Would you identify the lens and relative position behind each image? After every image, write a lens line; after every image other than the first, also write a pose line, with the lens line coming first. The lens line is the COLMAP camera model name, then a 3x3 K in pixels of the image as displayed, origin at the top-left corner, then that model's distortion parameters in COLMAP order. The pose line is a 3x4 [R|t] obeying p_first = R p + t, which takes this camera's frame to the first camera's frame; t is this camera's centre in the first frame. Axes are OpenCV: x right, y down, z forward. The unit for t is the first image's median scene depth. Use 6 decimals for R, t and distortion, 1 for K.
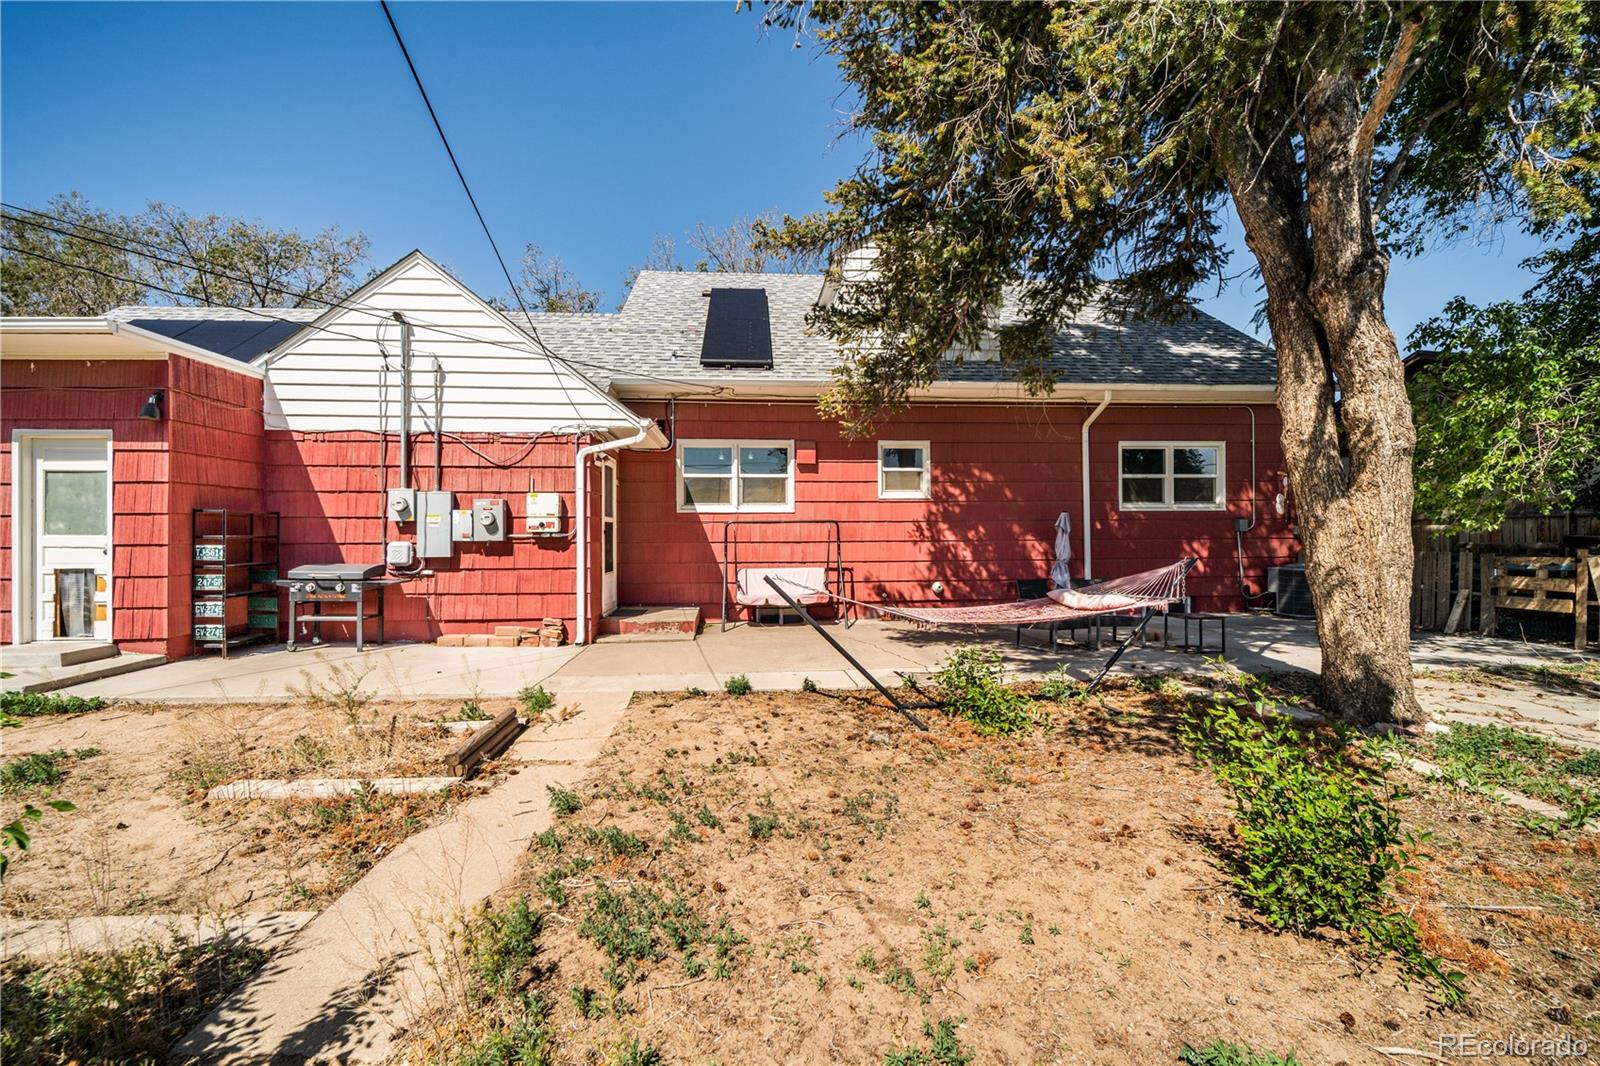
lens RADIAL K [[646.4, 0, 801.2], [0, 646.4, 529.6], [0, 0, 1]] dist [-0.001286, -0.000153]
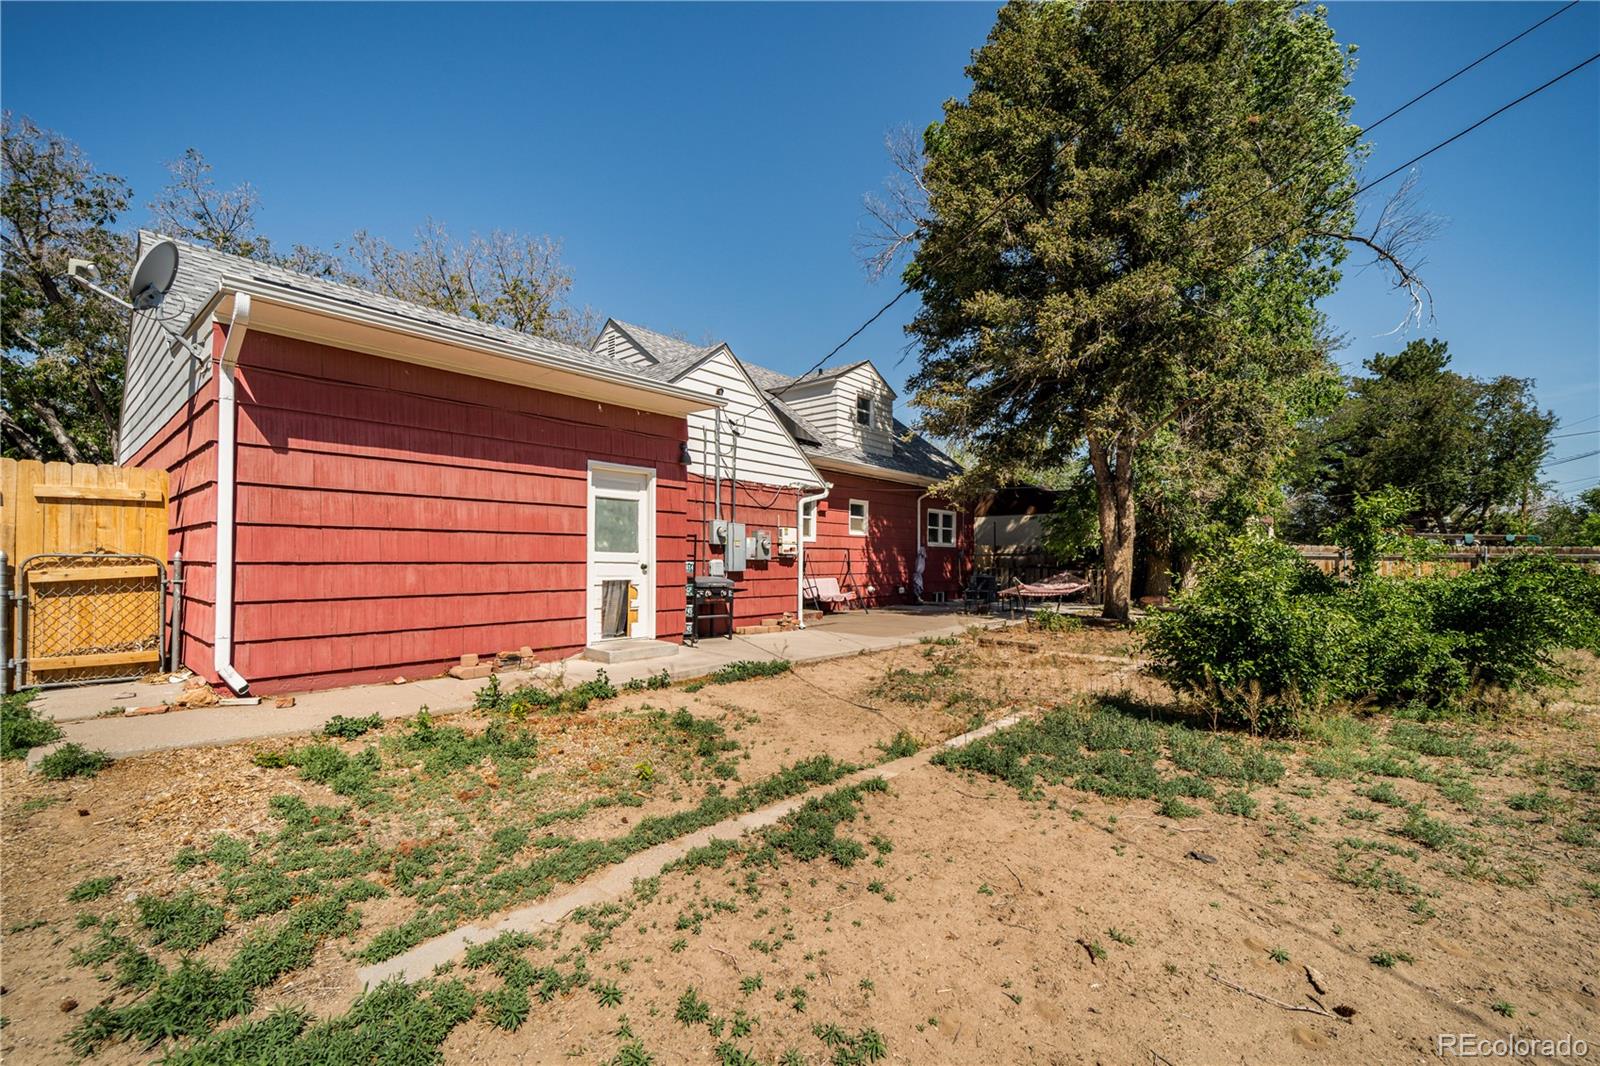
lens RADIAL K [[646.4, 0, 797.8], [0, 646.4, 545.4], [0, 0, 1]] dist [-0.001286, -0.000153]
pose [[0.708405, 0.026848, 0.705296, -1.426302], [-0.027723, 0.999564, -0.010205, -0.001181], [-0.705262, -0.012323, 0.708840, -0.068456]]
